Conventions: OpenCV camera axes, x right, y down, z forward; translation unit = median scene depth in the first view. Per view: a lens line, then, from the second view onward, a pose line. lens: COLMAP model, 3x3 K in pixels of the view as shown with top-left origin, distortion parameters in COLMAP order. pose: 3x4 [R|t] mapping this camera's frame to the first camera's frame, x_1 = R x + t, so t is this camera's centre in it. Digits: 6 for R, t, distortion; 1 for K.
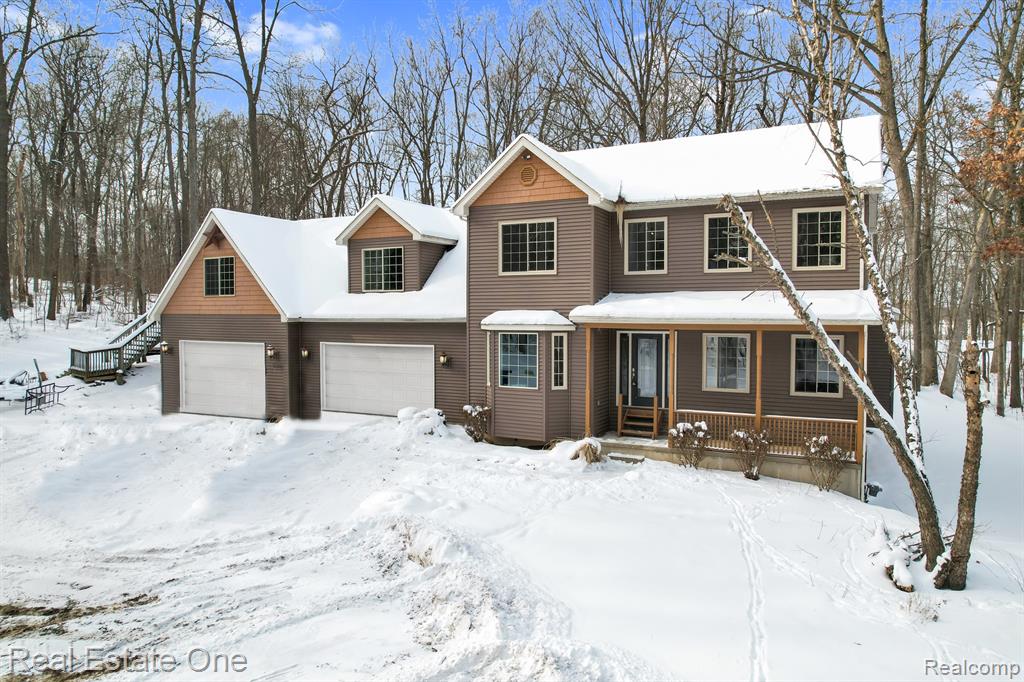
lens RADIAL K [[679.3, 0, 513.4], [0, 679.3, 328.1], [0, 0, 1]] dist [-0.086764, 0.075155]
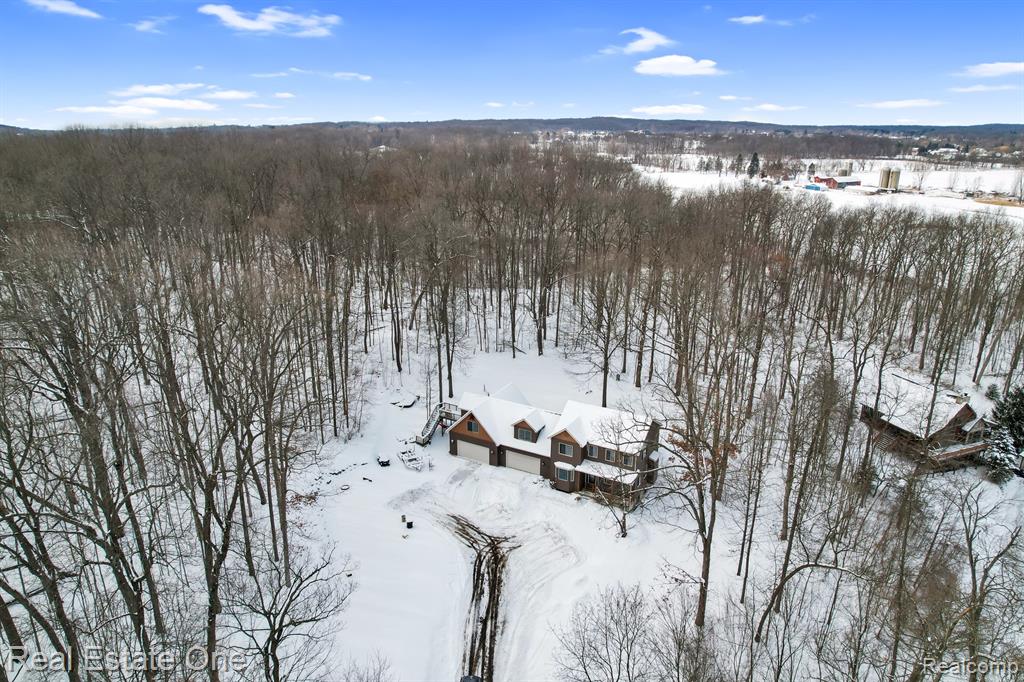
lens RADIAL K [[679.3, 0, 513.4], [0, 679.3, 328.1], [0, 0, 1]] dist [-0.086764, 0.075155]
pose [[0.999817, 0.011214, -0.015510, -0.302040], [-0.006561, 0.962096, 0.272631, -2.413022], [0.017980, -0.272479, 0.961994, -3.485655]]
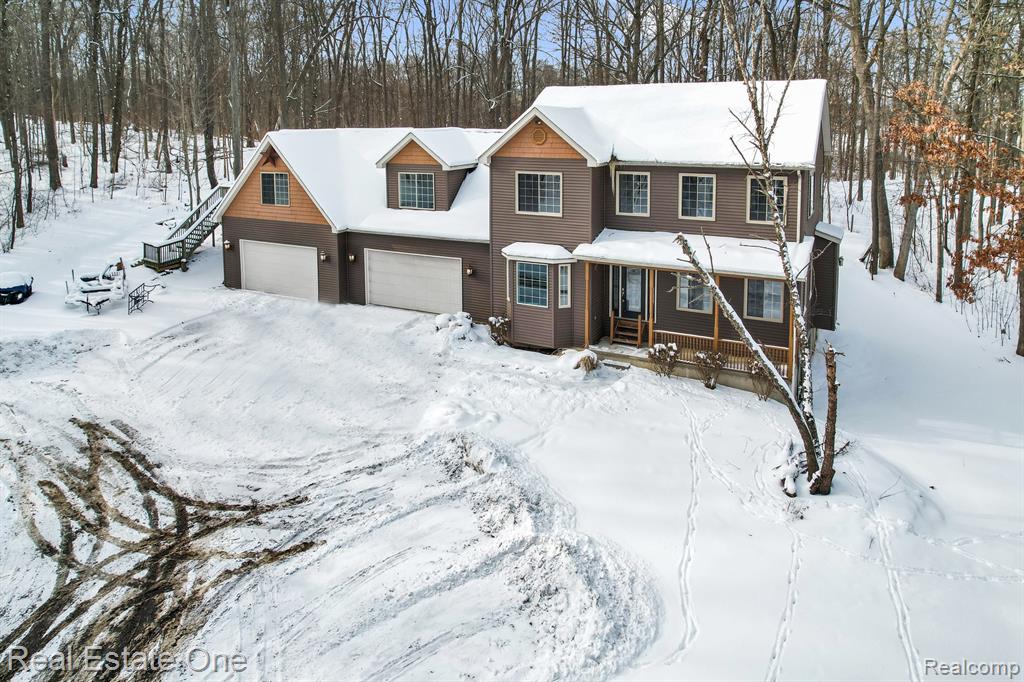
lens RADIAL K [[697.3, 0, 499.4], [0, 697.3, 172.7], [0, 0, 1]] dist [-0.039364, 0.005585]
pose [[0.999850, -0.006960, -0.015881, -0.037497], [0.007797, 0.998551, 0.053241, -0.270728], [0.015488, -0.053357, 0.998455, -0.348059]]
